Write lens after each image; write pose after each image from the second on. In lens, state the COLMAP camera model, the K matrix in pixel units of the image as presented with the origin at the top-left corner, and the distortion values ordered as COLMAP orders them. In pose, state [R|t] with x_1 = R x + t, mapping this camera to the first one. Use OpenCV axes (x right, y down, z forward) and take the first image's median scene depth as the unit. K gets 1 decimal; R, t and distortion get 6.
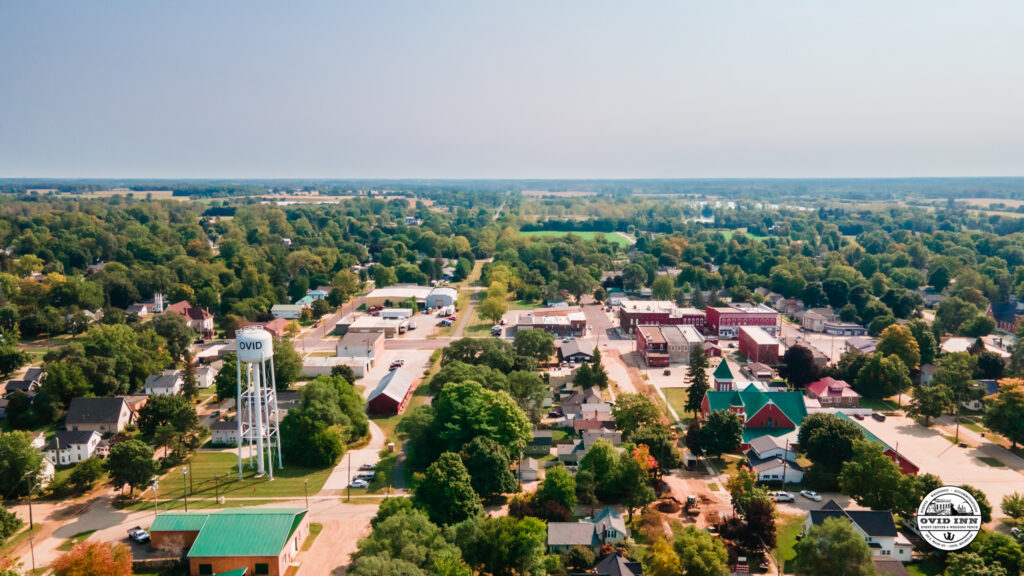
lens RADIAL K [[747.3, 0, 510.6], [0, 747.3, 288.2], [0, 0, 1]] dist [0.049307, 0.002514]
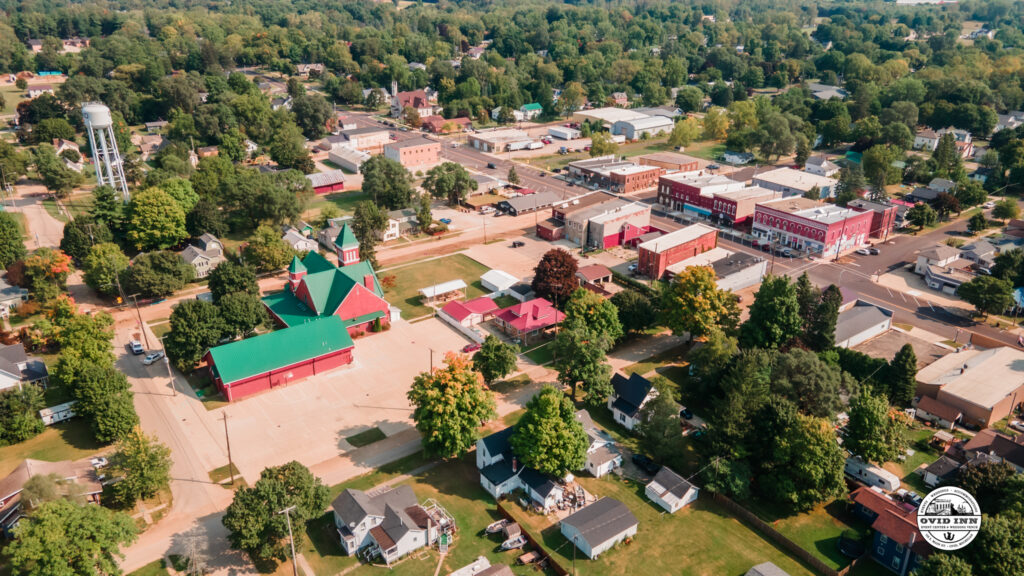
lens RADIAL K [[747.3, 0, 512.8], [0, 747.3, 289.0], [0, 0, 1]] dist [0.049307, 0.002514]
pose [[0.613377, 0.322066, -0.721140, 0.423015], [-0.128042, 0.941549, 0.311593, -0.052222], [0.779342, -0.098788, 0.618763, 0.233956]]
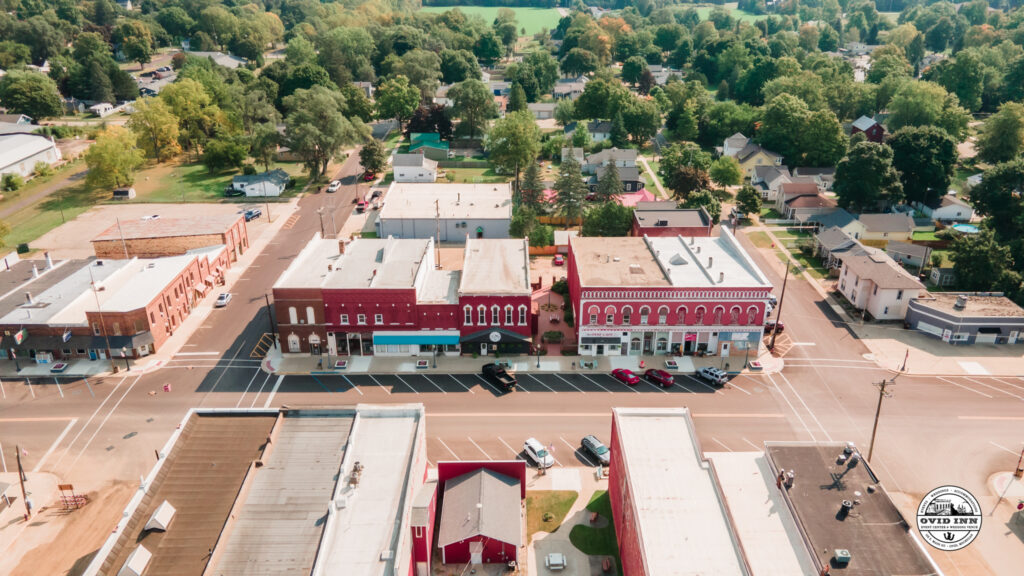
lens RADIAL K [[747.3, 0, 514.2], [0, 747.3, 286.2], [0, 0, 1]] dist [0.049307, 0.002514]
pose [[0.999669, -0.007158, 0.024722, 0.153161], [0.000141, 0.962056, 0.272852, -0.031011], [-0.025737, -0.272758, 0.961738, 0.446189]]
